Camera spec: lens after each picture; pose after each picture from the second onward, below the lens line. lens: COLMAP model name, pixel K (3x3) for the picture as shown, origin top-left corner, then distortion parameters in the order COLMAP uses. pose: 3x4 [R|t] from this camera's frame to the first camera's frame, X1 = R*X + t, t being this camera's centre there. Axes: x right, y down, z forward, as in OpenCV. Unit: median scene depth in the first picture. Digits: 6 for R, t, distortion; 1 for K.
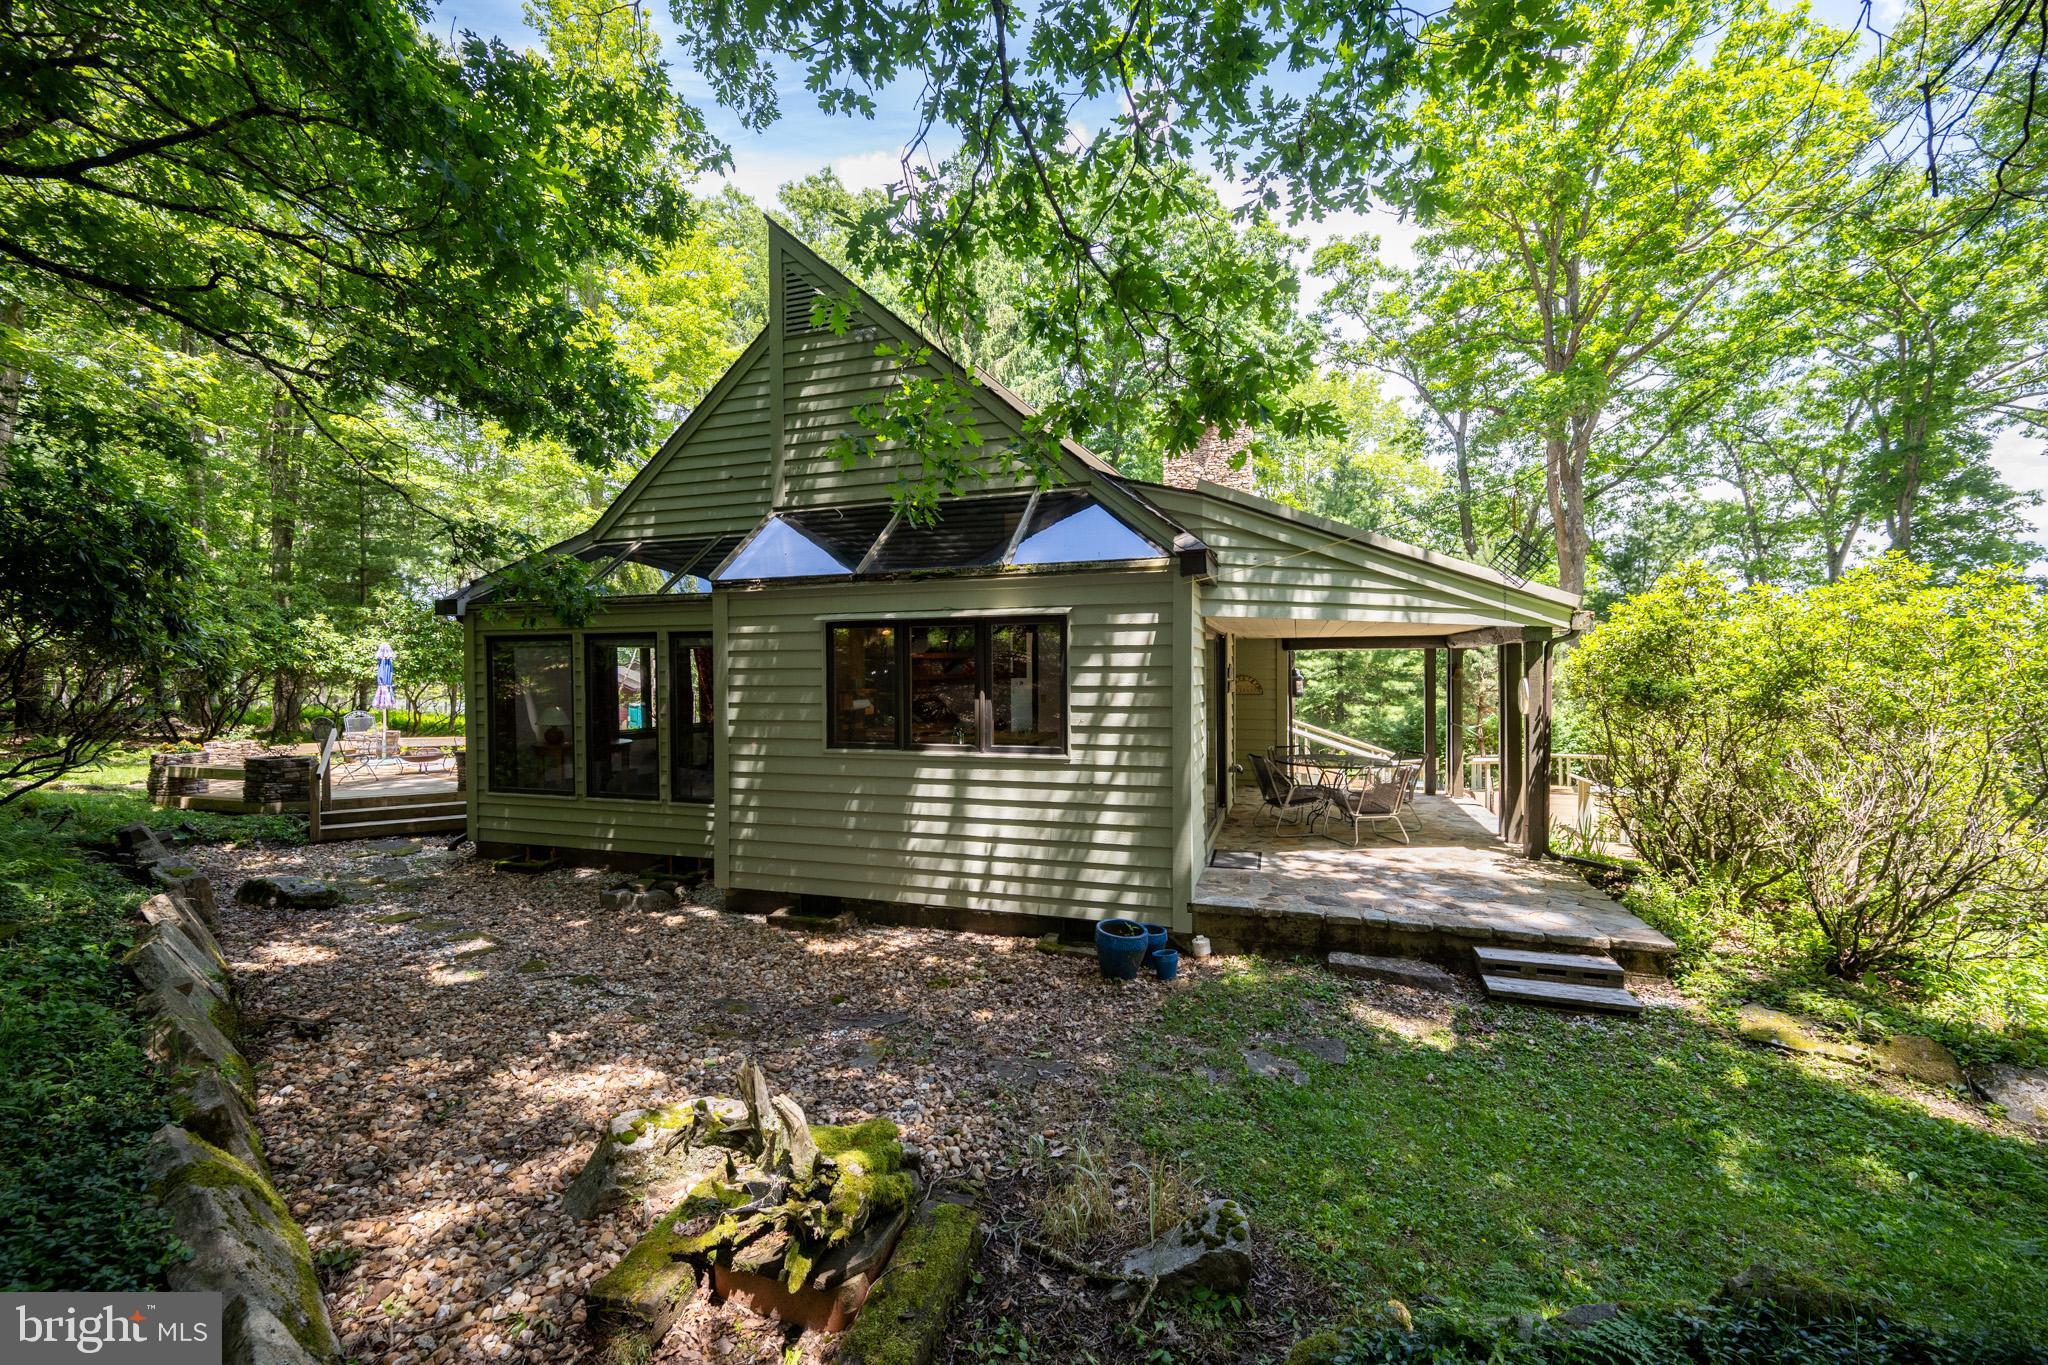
lens RADIAL K [[809.2, 0, 1031.2], [0, 809.2, 675.1], [0, 0, 1]] dist [-0.002106, 0.000168]
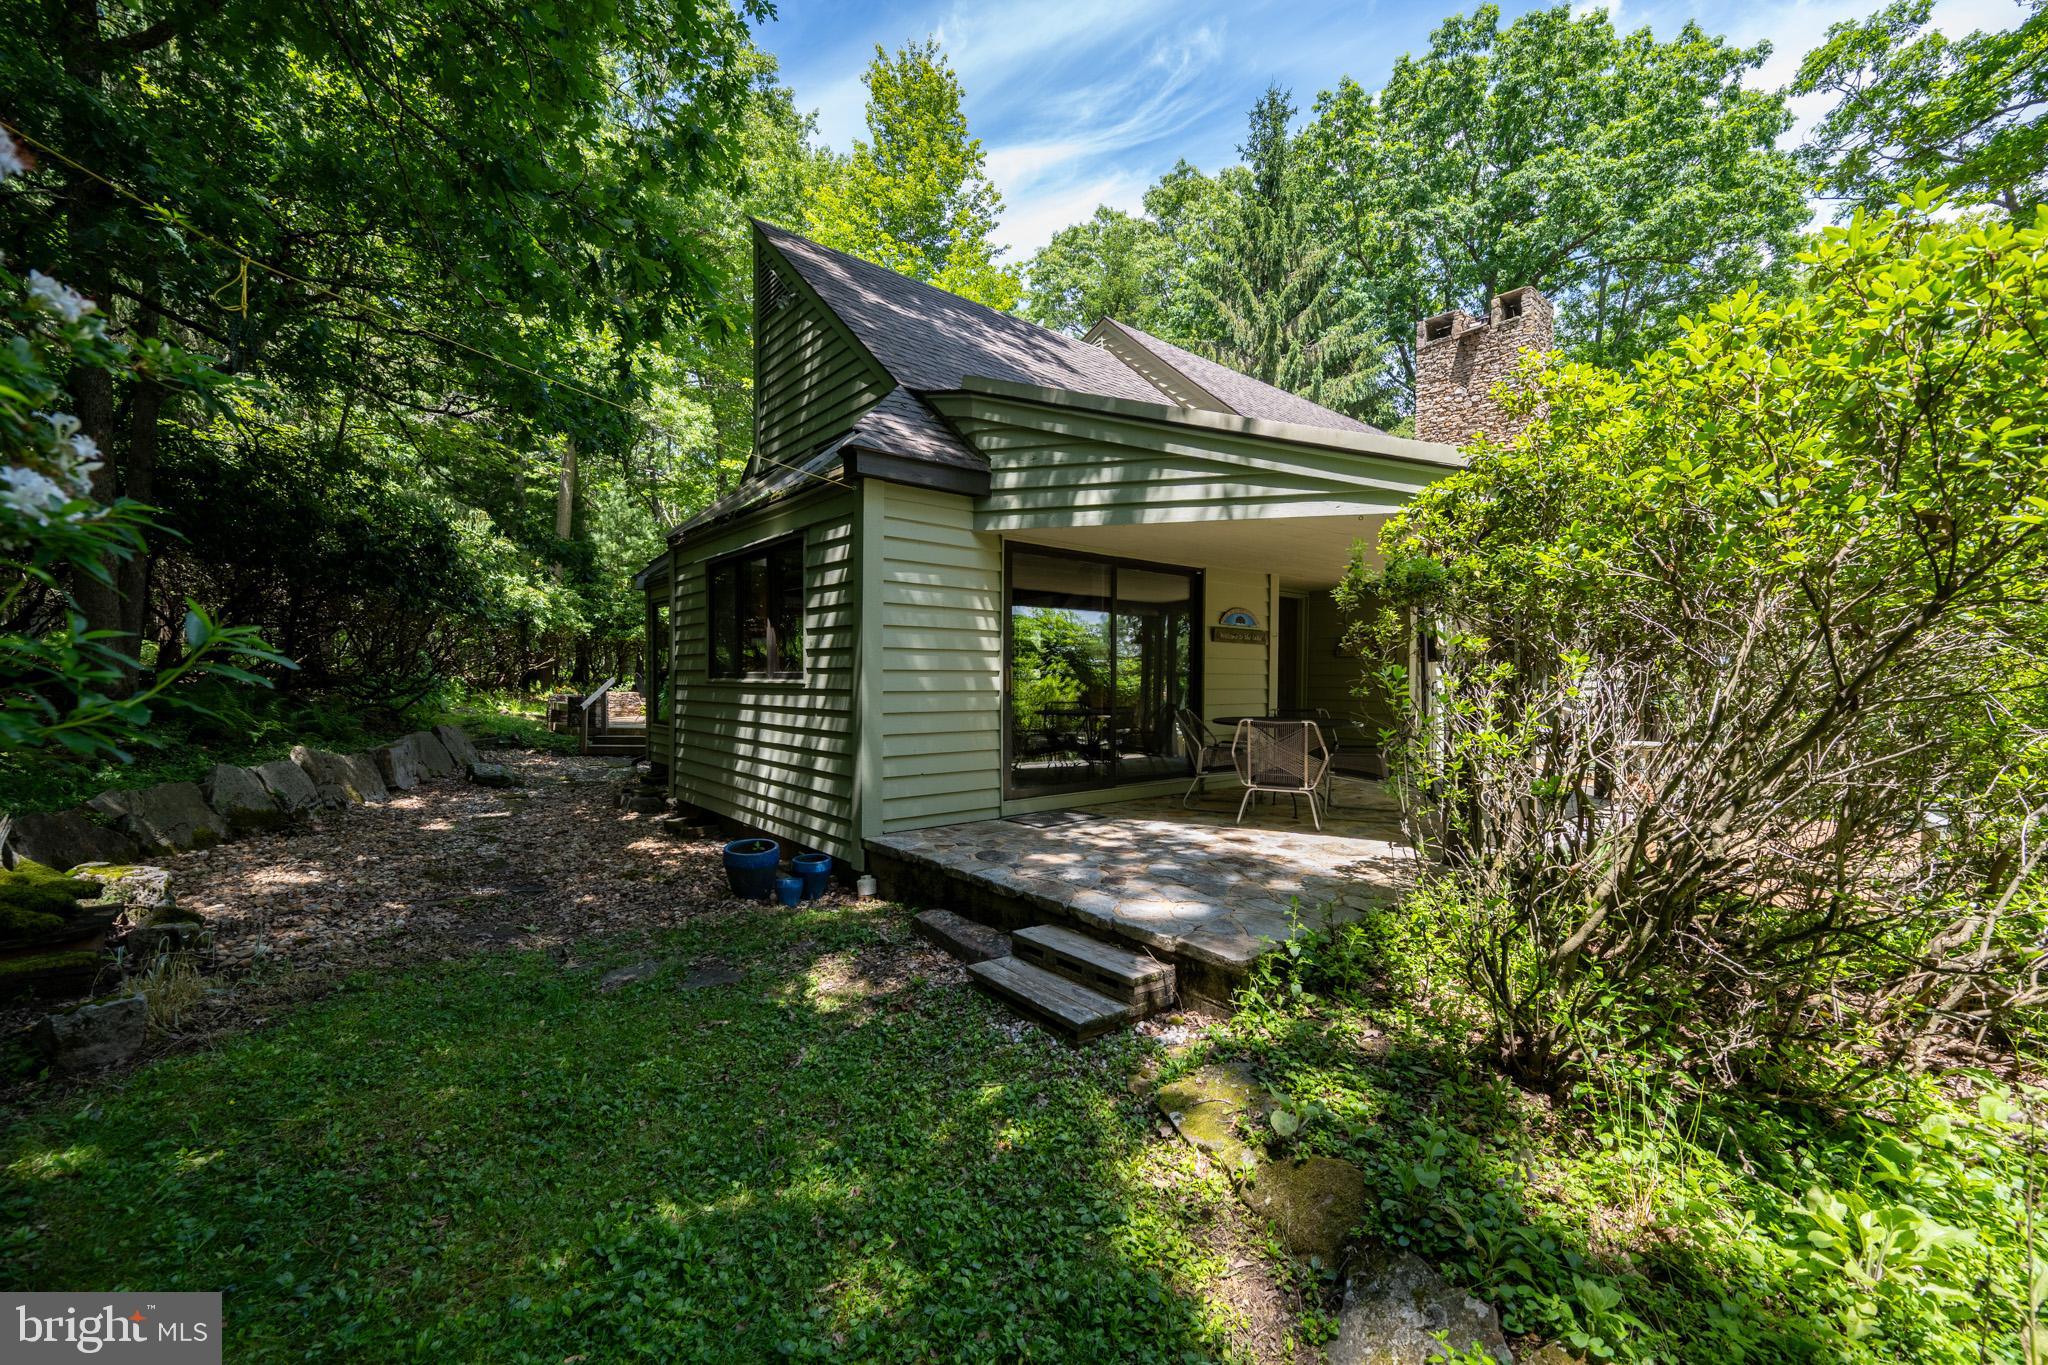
lens RADIAL K [[809.2, 0, 1028.4], [0, 809.2, 683.3], [0, 0, 1]] dist [-0.002106, 0.000168]
pose [[0.854415, 0.015391, -0.519364, 0.719204], [-0.012623, 0.999881, 0.008865, 0.083496], [0.519439, -0.001018, 0.854507, 0.276468]]
